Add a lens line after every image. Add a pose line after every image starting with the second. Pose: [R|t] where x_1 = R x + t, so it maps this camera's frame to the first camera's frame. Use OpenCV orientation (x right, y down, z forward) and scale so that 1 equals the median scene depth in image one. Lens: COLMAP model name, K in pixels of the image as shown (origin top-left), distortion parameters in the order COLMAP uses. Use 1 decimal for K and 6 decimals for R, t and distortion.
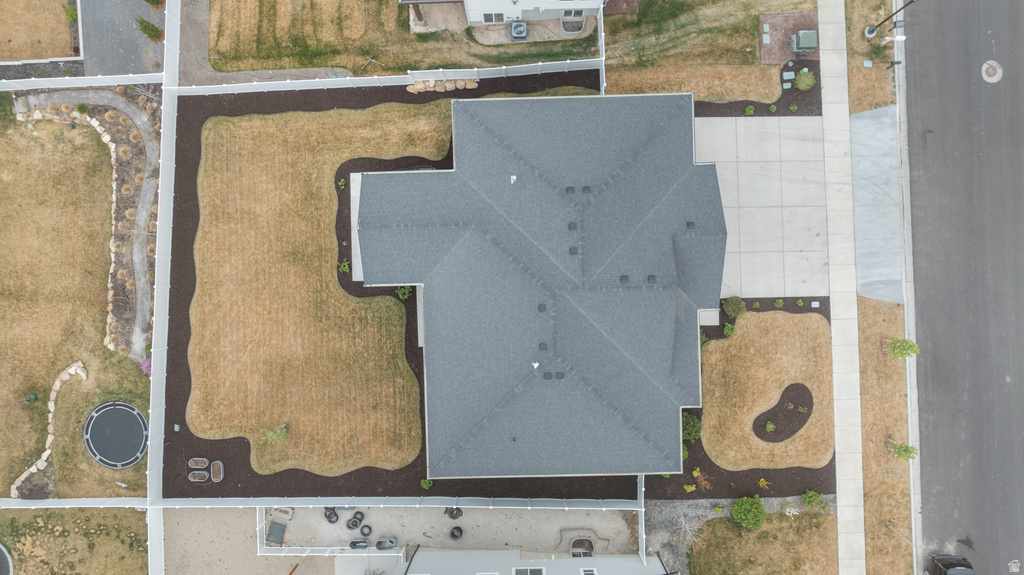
lens RADIAL K [[713.5, 0, 512.0], [0, 713.5, 287.5], [0, 0, 1]] dist [-0.038112, 0.049786]
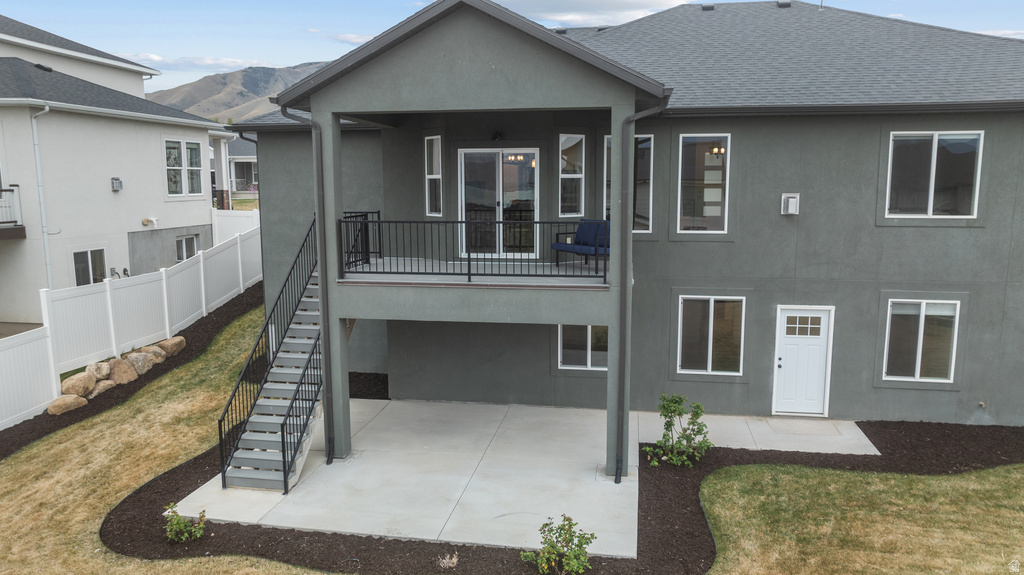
lens RADIAL K [[713.5, 0, 512.0], [0, 713.5, 287.5], [0, 0, 1]] dist [-0.038112, 0.049786]
pose [[0.187423, -0.141163, 0.972083, -0.416523], [0.982270, 0.022622, -0.186102, -0.008310], [0.004280, 0.989728, 0.142900, 0.891510]]
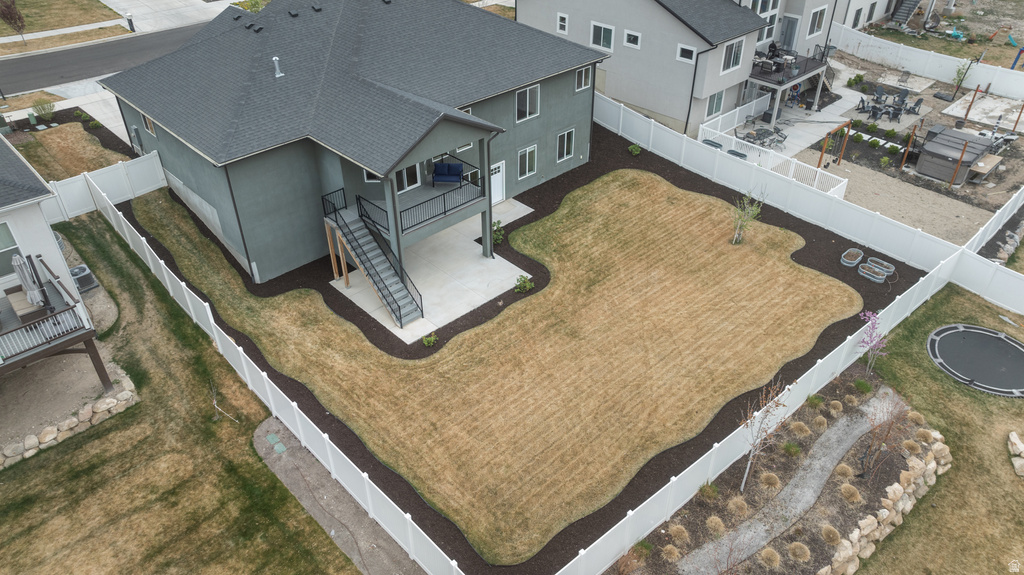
lens RADIAL K [[713.5, 0, 512.0], [0, 713.5, 287.5], [0, 0, 1]] dist [-0.038112, 0.049786]
pose [[-0.674440, -0.420489, 0.606893, -0.636619], [0.738250, -0.396119, 0.545964, -0.408546], [0.010830, 0.816259, 0.577585, 0.603894]]
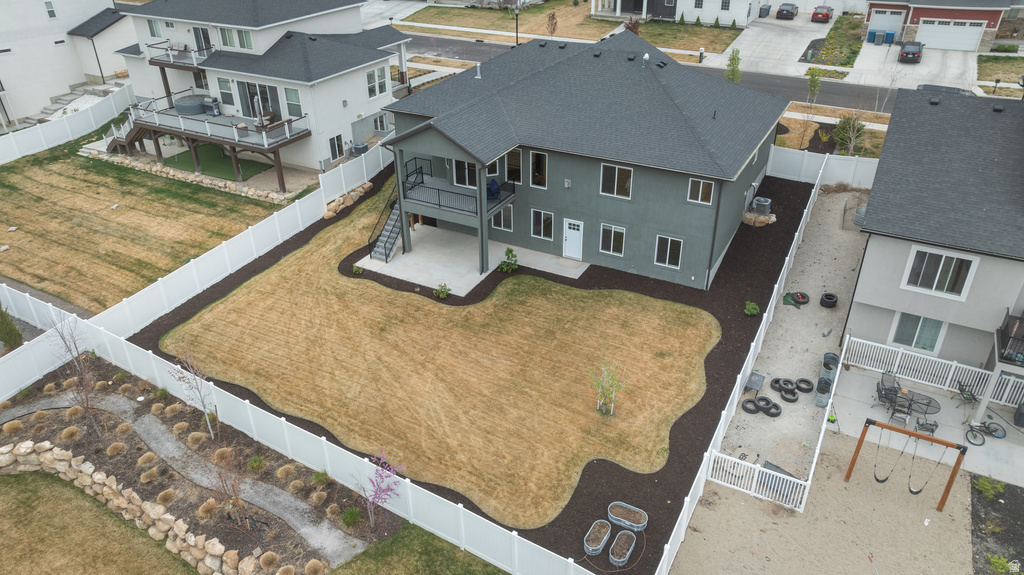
lens RADIAL K [[713.5, 0, 512.0], [0, 713.5, 287.5], [0, 0, 1]] dist [-0.038112, 0.049786]
pose [[0.498726, -0.439024, 0.747349, -0.766643], [0.866678, 0.240771, -0.436919, 0.371014], [0.011878, 0.865614, 0.500571, 0.604560]]
